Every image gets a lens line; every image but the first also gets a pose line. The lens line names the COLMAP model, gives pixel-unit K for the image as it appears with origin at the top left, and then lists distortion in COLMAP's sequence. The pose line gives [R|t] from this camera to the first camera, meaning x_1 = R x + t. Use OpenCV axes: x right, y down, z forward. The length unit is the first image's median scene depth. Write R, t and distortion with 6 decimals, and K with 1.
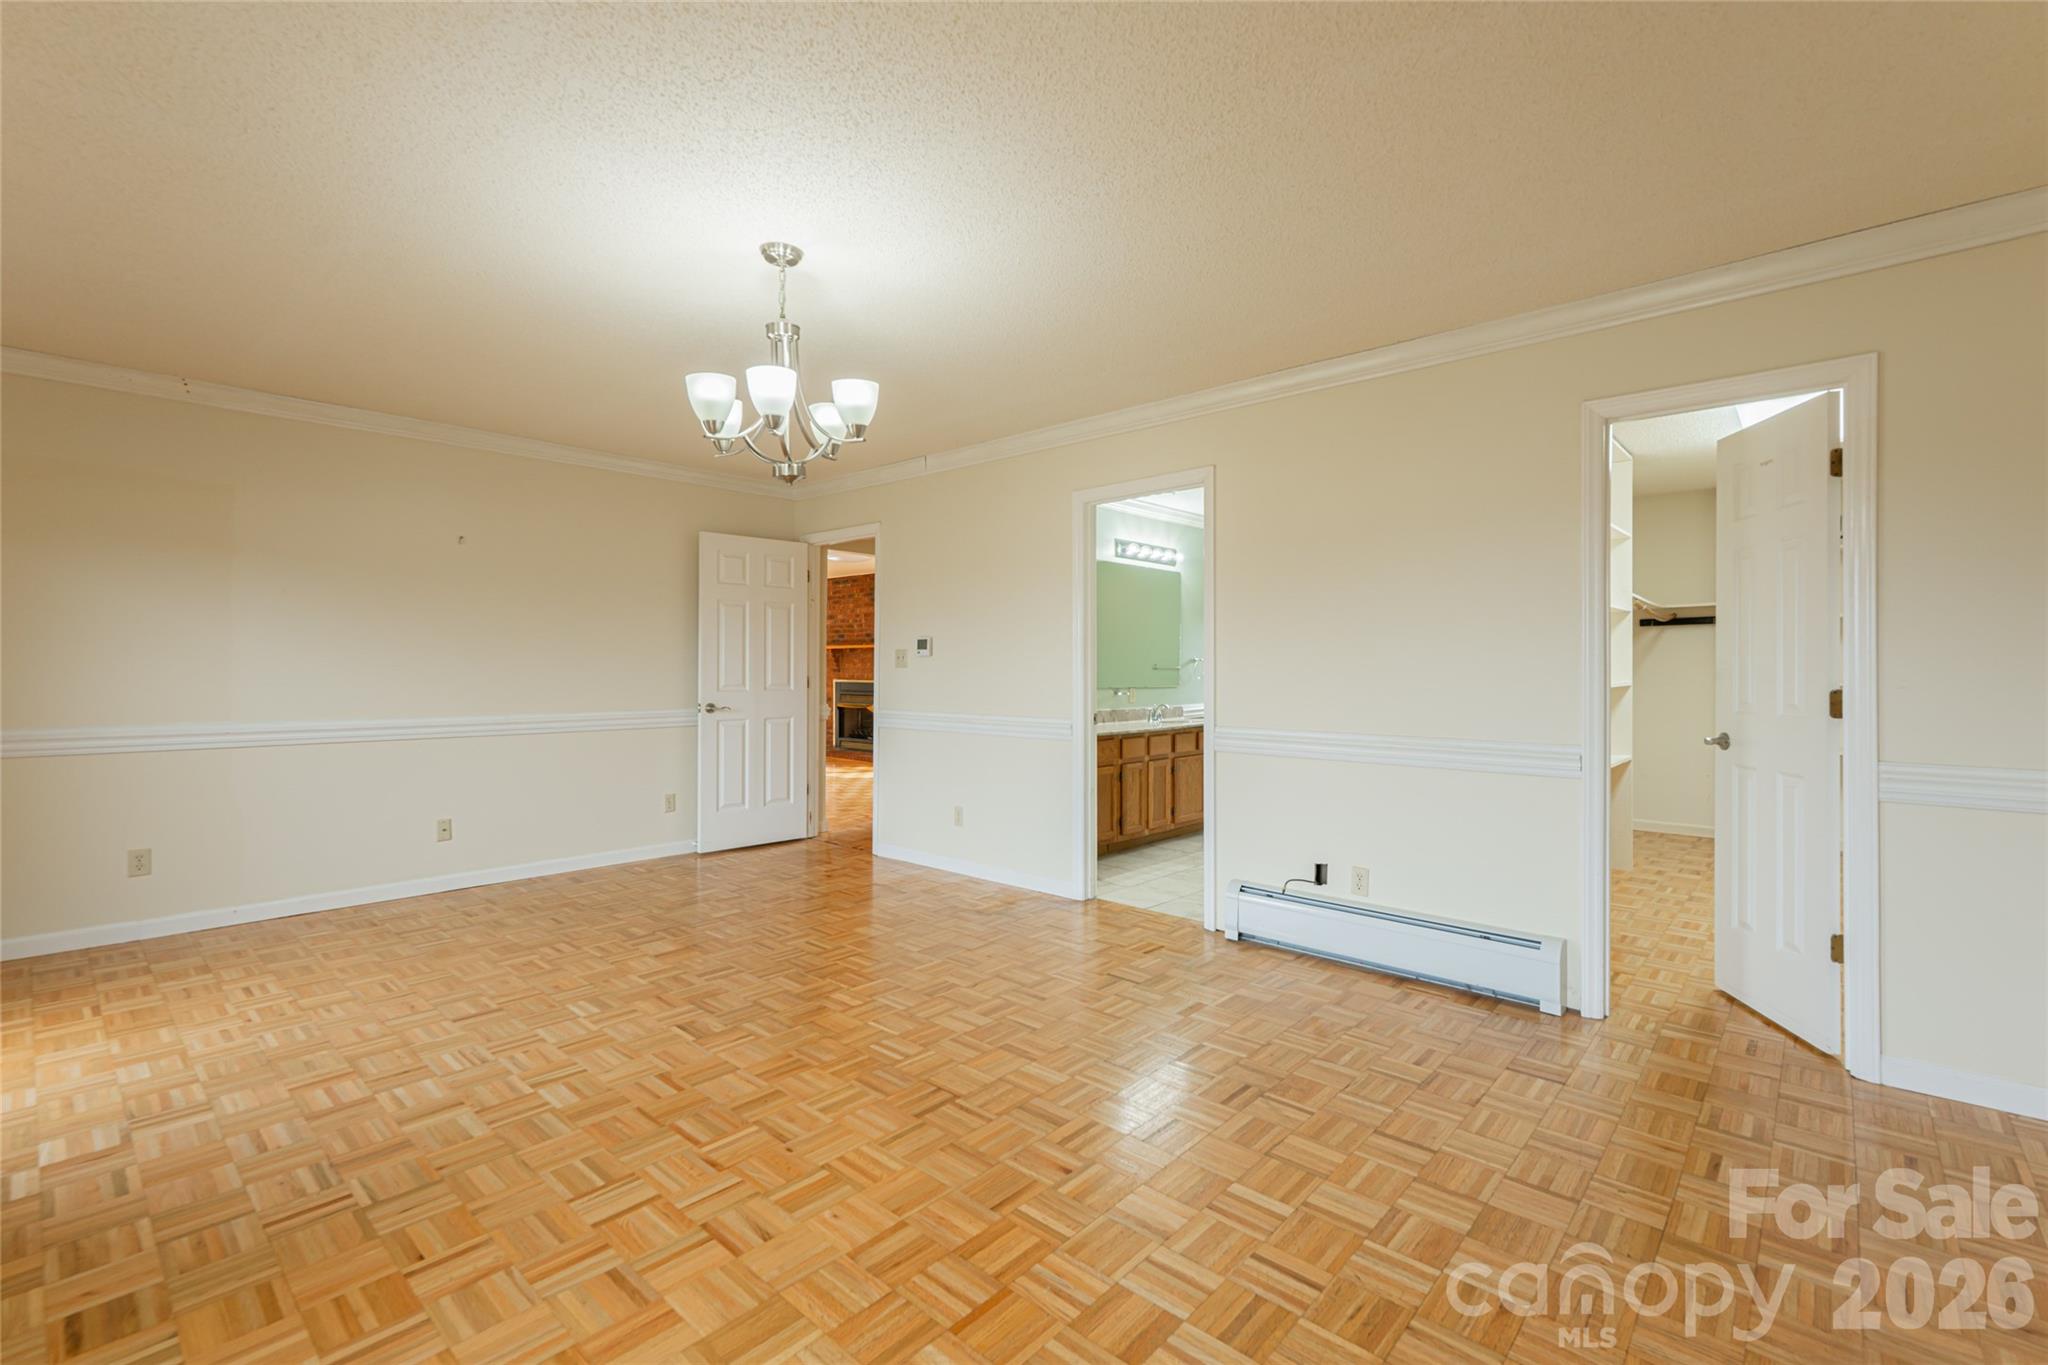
lens RADIAL K [[889.5, 0, 1025.2], [0, 889.5, 672.0], [0, 0, 1]] dist [0.000085, 0.000000]
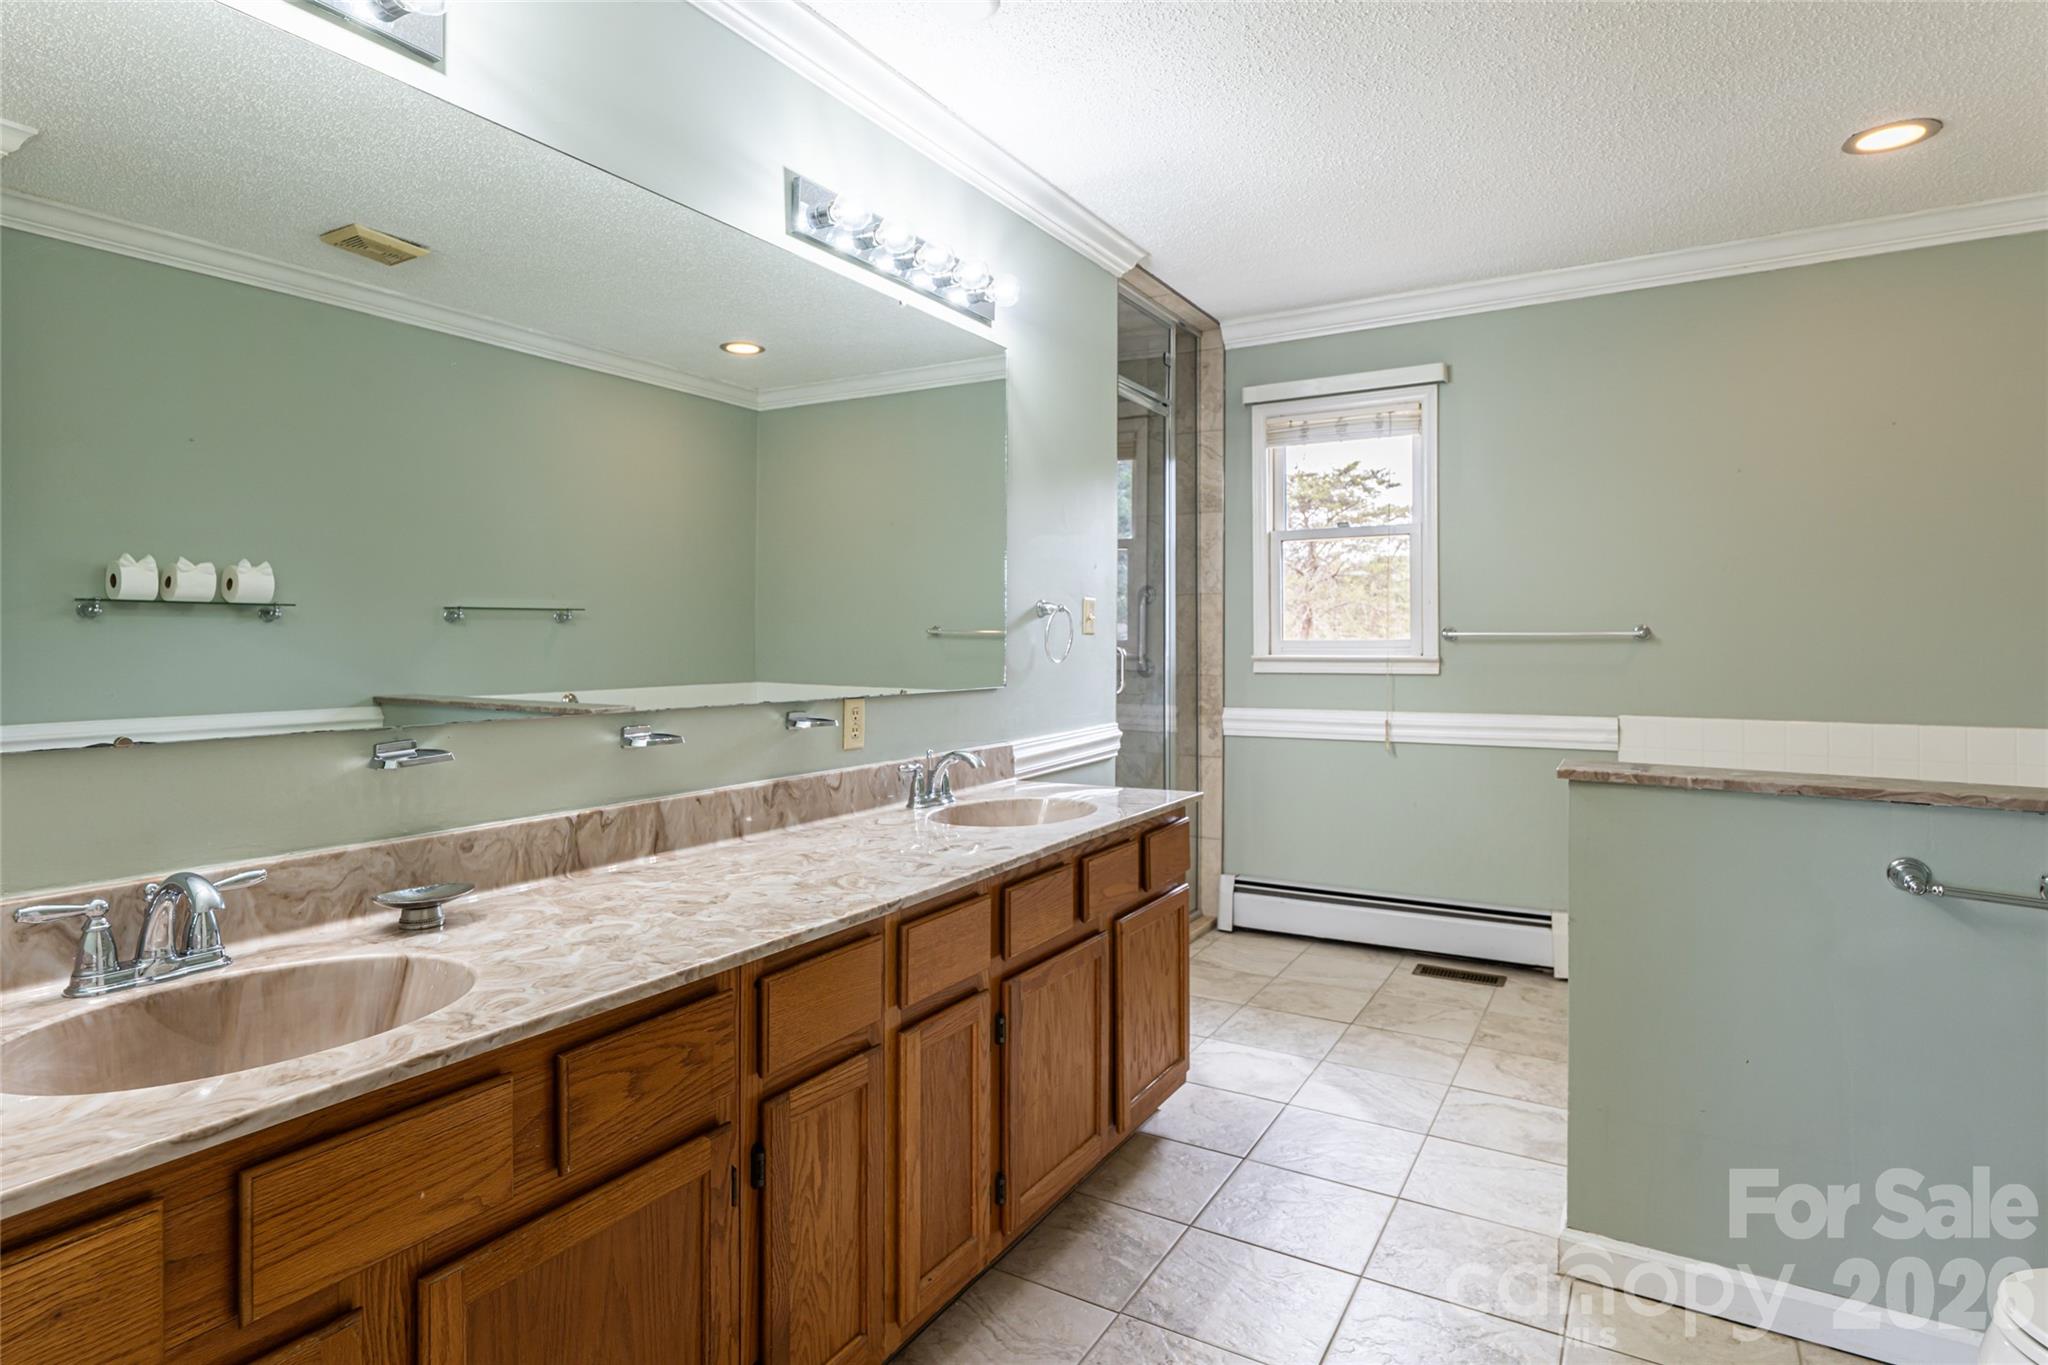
lens RADIAL K [[1094.5, 0, 1020.1], [0, 1094.5, 671.0], [0, 0, 1]] dist [0.008370, 0.001813]
pose [[0.976414, -0.009582, 0.215694, 0.104833], [0.003794, 0.999622, 0.027233, -0.001450], [-0.215874, -0.025772, 0.976081, 0.691570]]
